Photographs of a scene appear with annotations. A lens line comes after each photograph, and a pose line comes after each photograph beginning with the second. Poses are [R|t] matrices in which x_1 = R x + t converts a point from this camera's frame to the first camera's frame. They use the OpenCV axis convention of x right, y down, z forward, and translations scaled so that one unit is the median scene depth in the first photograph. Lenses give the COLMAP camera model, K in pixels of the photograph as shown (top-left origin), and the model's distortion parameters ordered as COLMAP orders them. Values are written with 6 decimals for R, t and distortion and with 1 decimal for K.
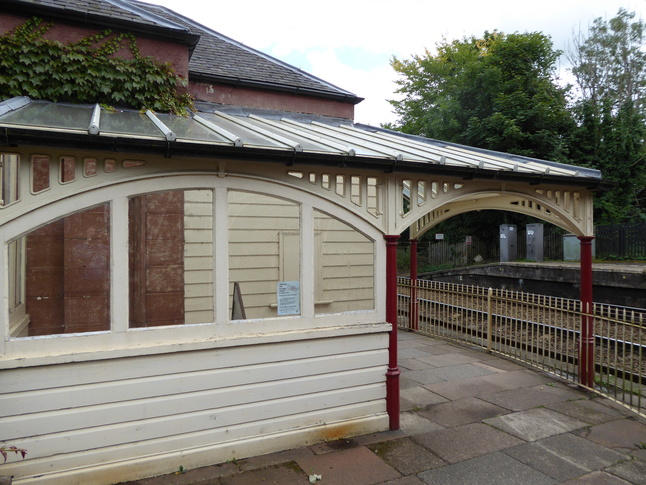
lens RADIAL K [[461.9, 0, 323.0], [0, 461.9, 242.5], [0, 0, 1]] dist [-0.004760, -0.001494]
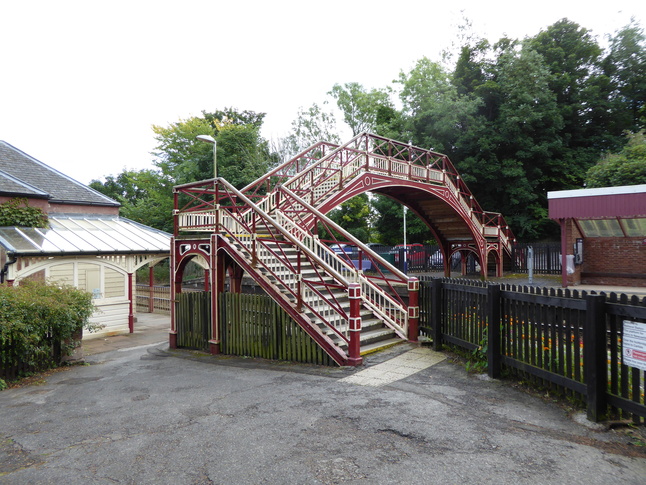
lens RADIAL K [[461.9, 0, 323.0], [0, 461.9, 242.5], [0, 0, 1]] dist [-0.004760, -0.001494]
pose [[0.889090, 0.000865, 0.457731, -0.130966], [0.007524, 0.999835, -0.016505, -0.166035], [-0.457670, 0.018119, 0.888938, -2.500197]]
